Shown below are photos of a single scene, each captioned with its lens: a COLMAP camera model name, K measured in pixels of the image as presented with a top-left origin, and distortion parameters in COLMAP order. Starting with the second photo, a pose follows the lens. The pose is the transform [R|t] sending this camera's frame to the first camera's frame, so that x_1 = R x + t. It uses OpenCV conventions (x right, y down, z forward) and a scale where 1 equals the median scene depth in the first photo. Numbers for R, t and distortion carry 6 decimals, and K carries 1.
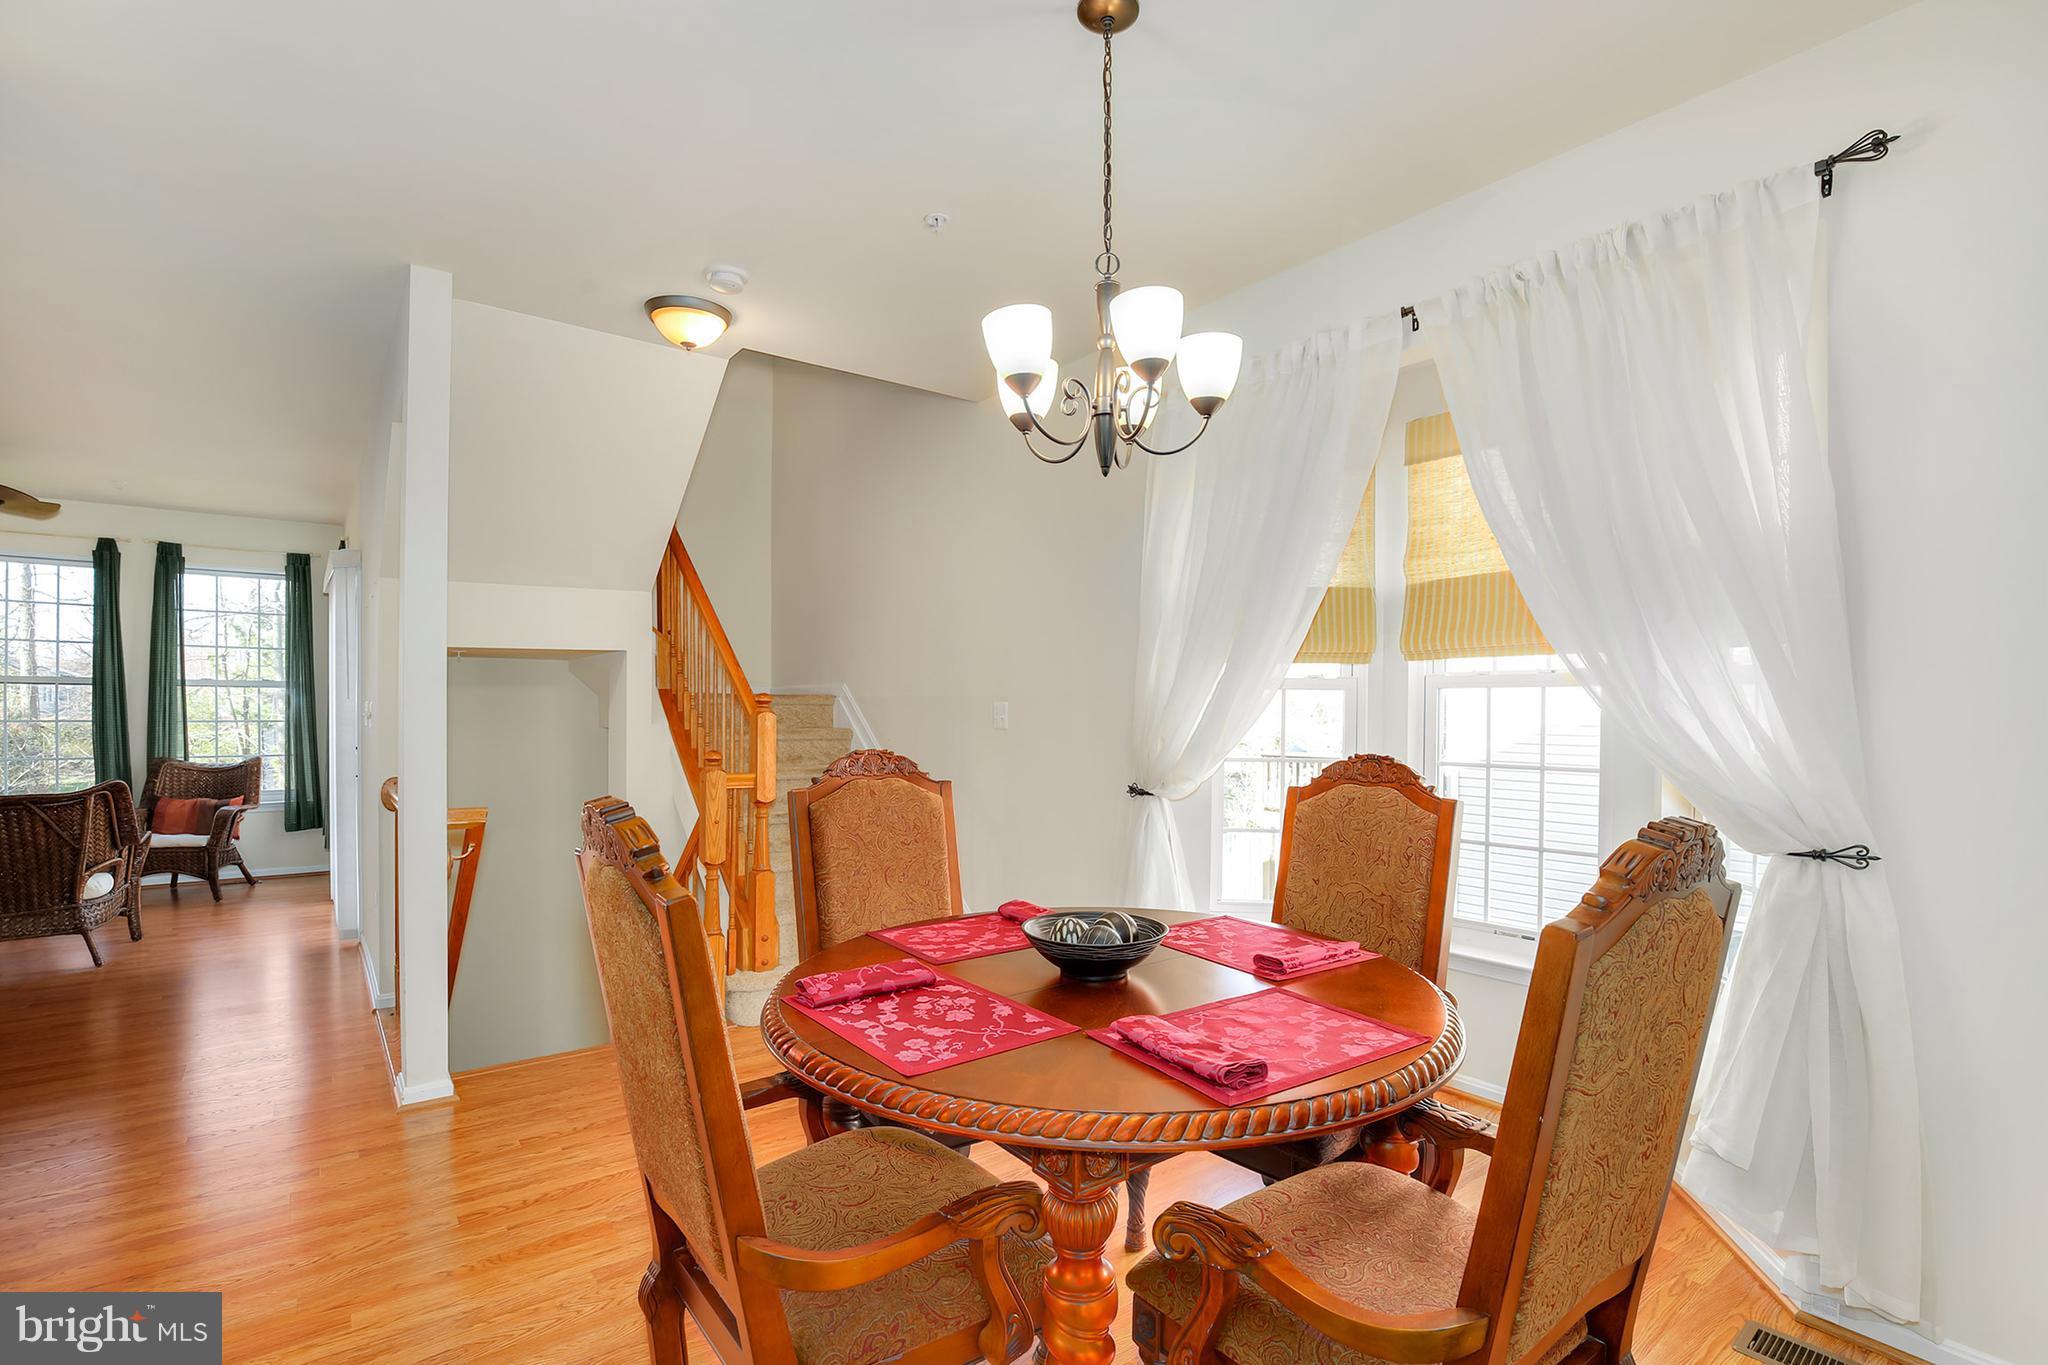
lens RADIAL K [[951.4, 0, 1028.7], [0, 951.4, 714.3], [0, 0, 1]] dist [-0.039980, 0.009471]
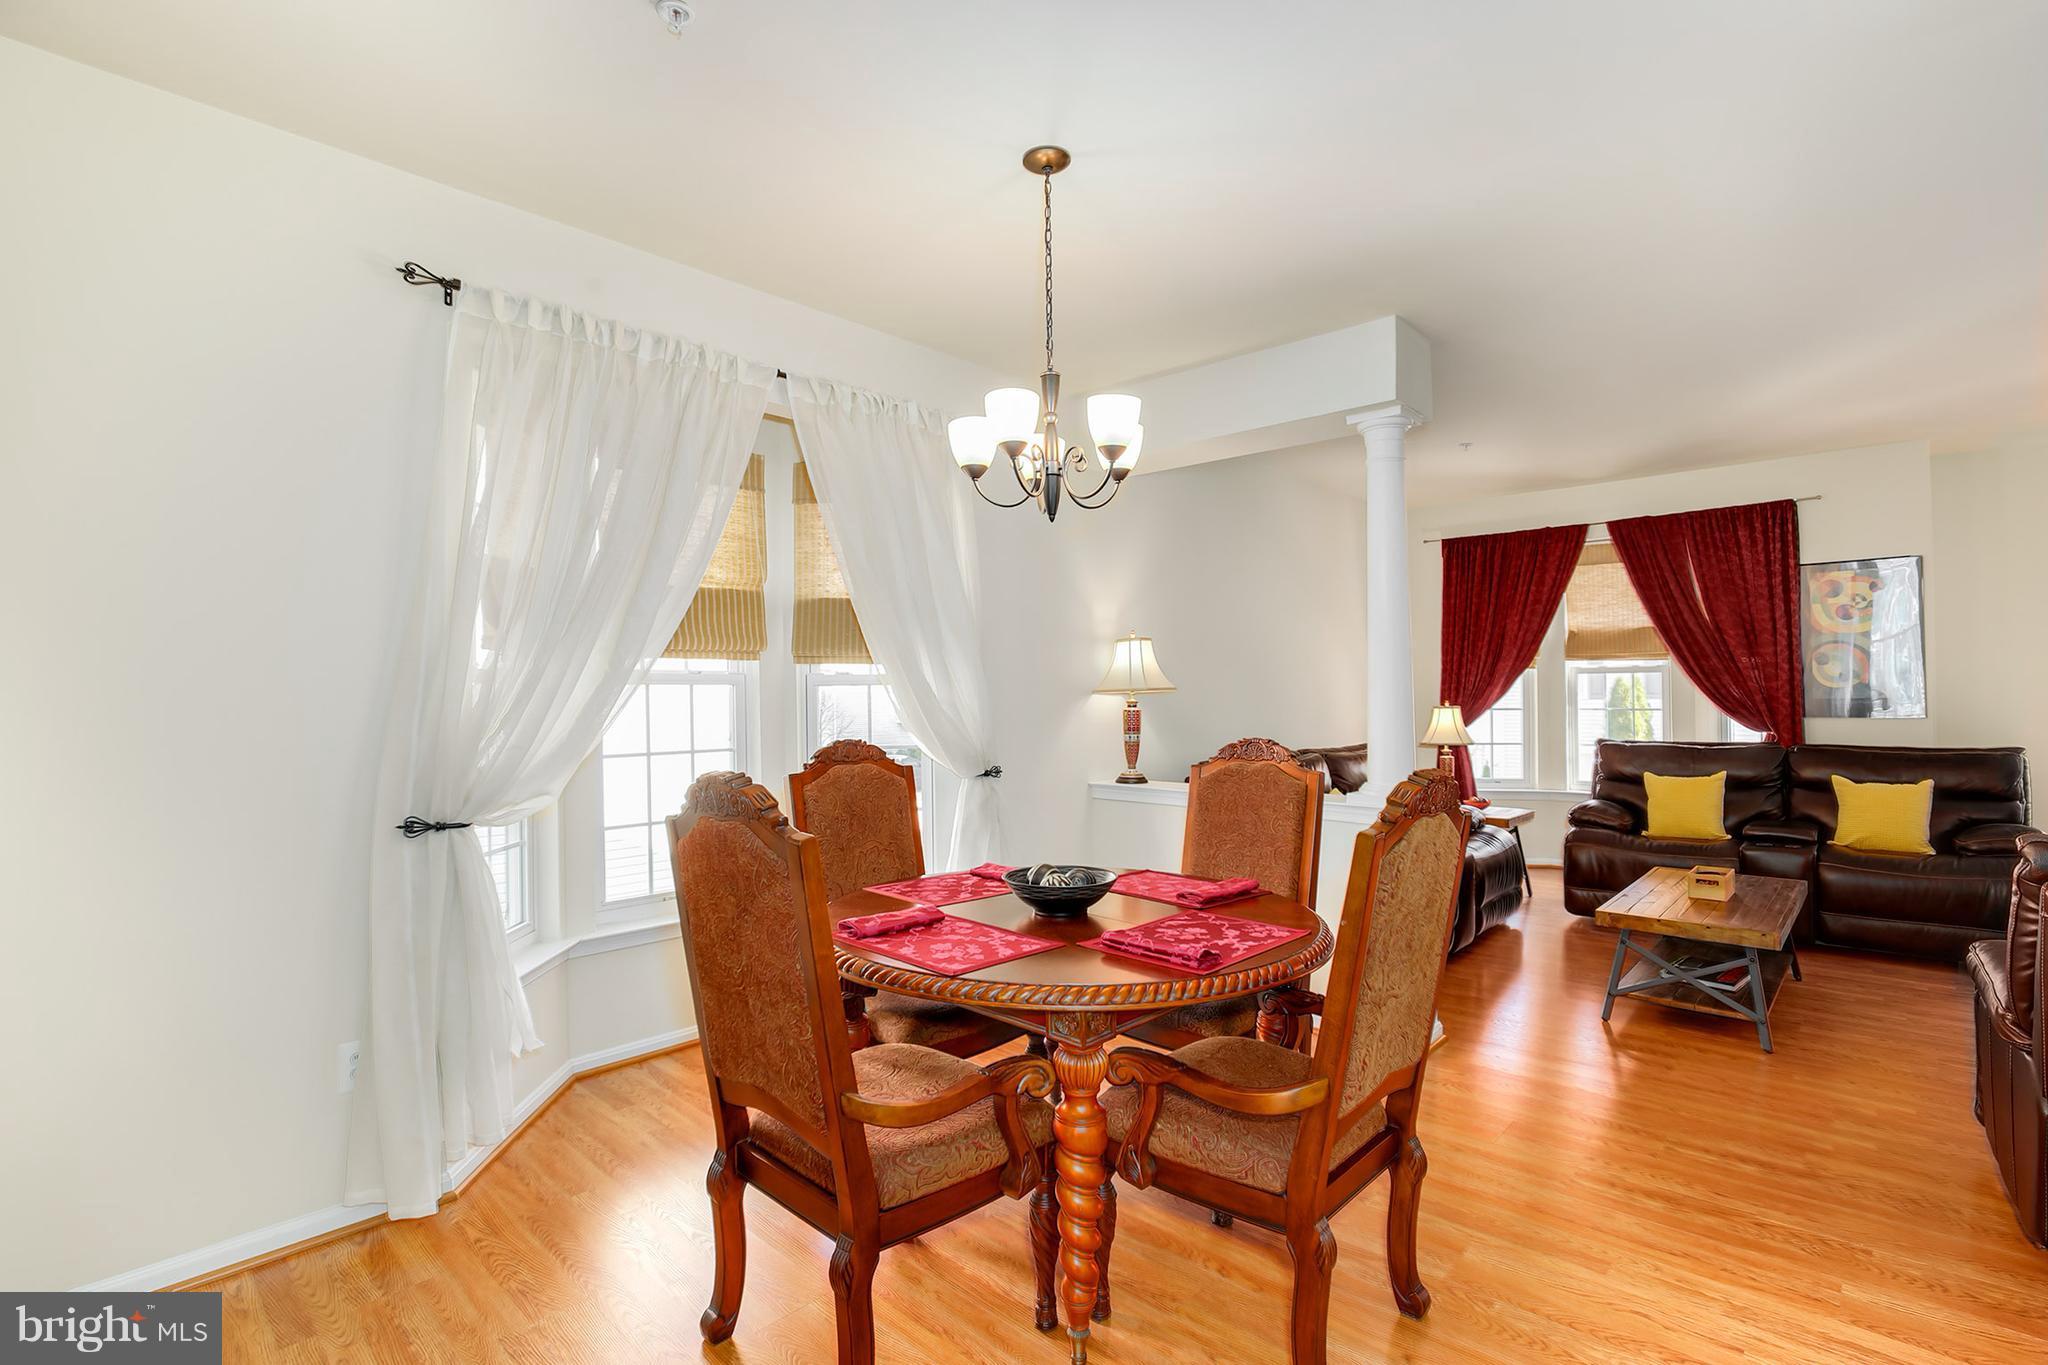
lens RADIAL K [[951.4, 0, 1028.7], [0, 951.4, 714.3], [0, 0, 1]] dist [-0.039980, 0.009471]
pose [[-0.173044, -0.013414, 0.984823, -0.945886], [0.019451, 0.999666, 0.017034, -0.005833], [-0.984722, 0.022104, -0.172726, 1.032670]]
